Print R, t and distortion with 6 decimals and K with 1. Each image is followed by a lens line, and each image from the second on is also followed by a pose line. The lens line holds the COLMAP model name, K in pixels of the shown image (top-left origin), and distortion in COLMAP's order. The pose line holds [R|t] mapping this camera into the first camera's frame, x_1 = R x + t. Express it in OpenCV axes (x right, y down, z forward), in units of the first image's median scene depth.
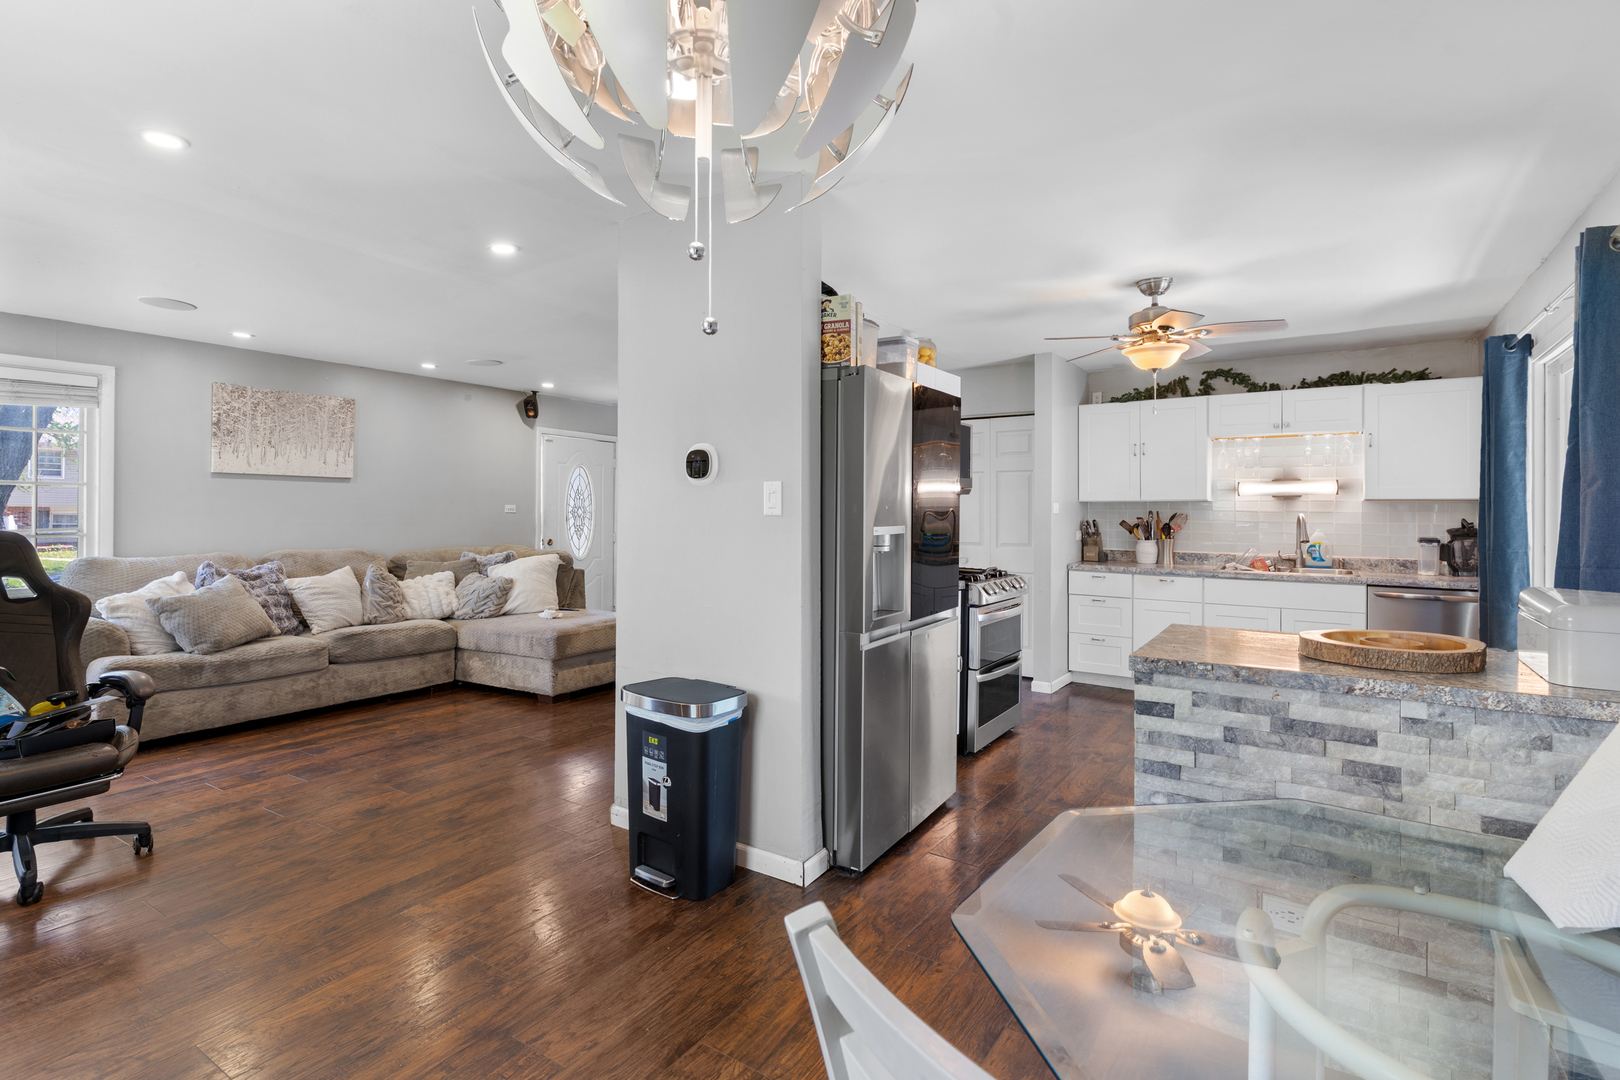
lens RADIAL K [[783.8, 0, 803.6], [0, 783.8, 505.9], [0, 0, 1]] dist [0.005380, -0.000826]
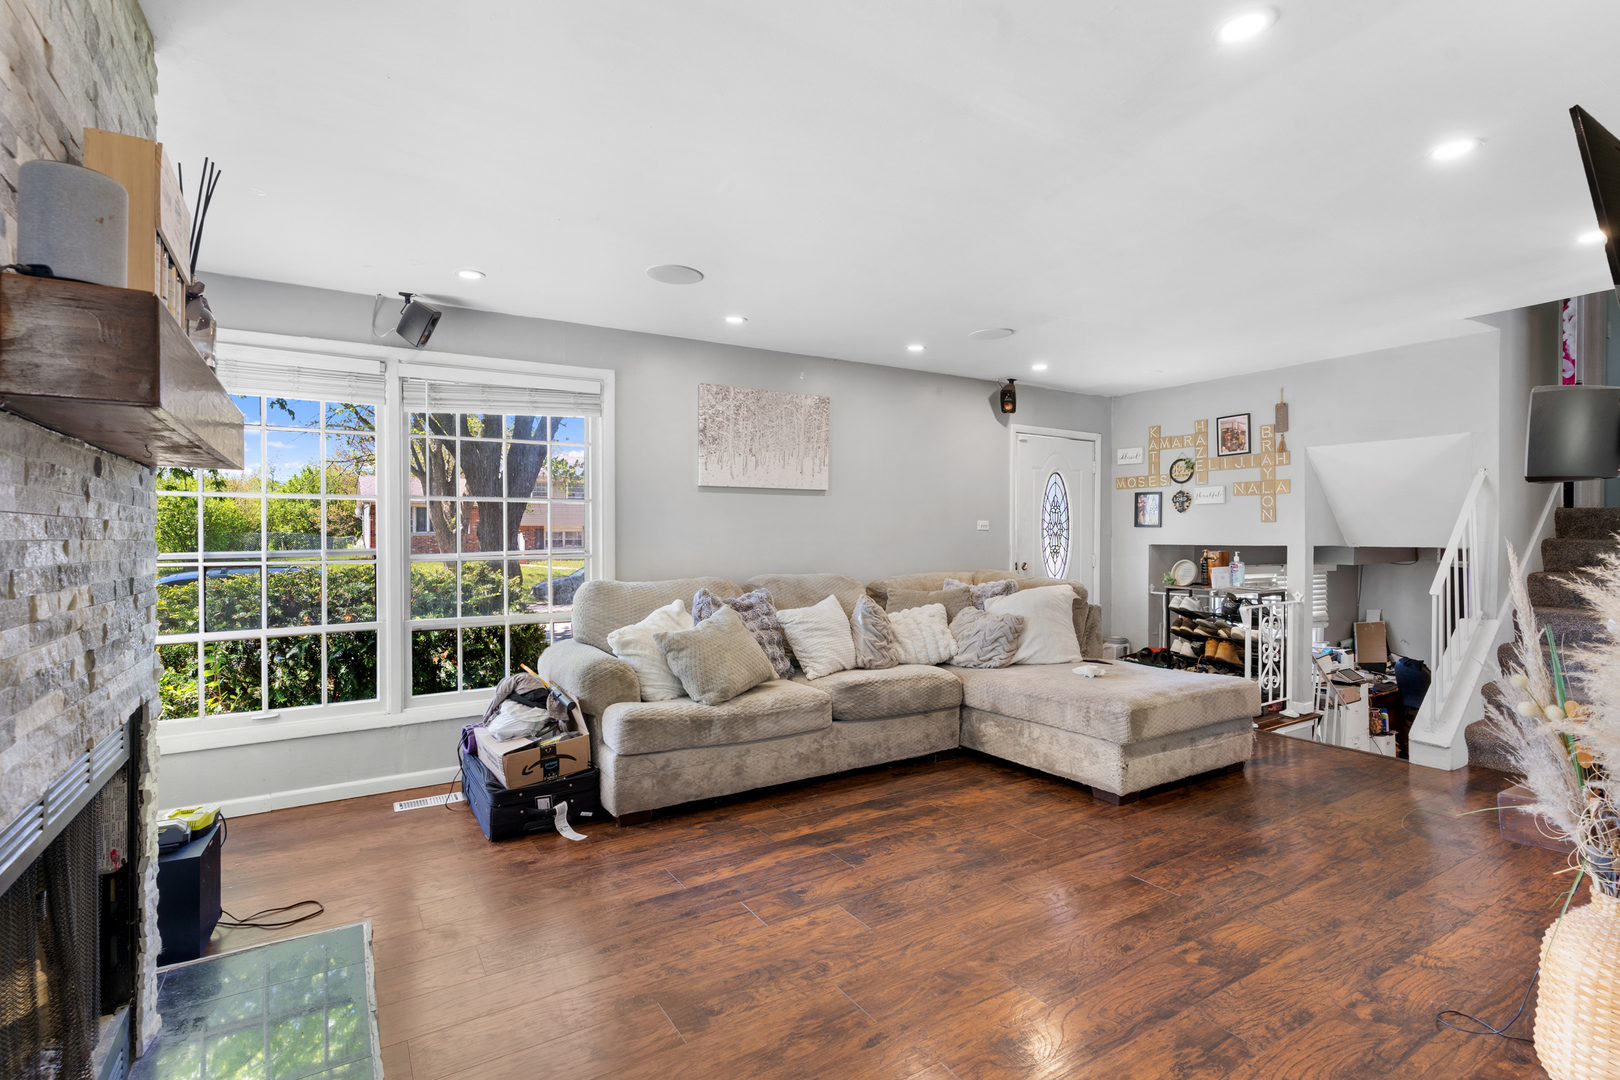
lens RADIAL K [[783.8, 0, 809.6], [0, 783.8, 535.0], [0, 0, 1]] dist [0.005380, -0.000826]
pose [[0.907027, -0.000350, -0.421073, -0.310238], [0.007076, 0.999871, 0.014412, 0.000905], [0.421014, -0.016052, 0.906912, 0.290750]]
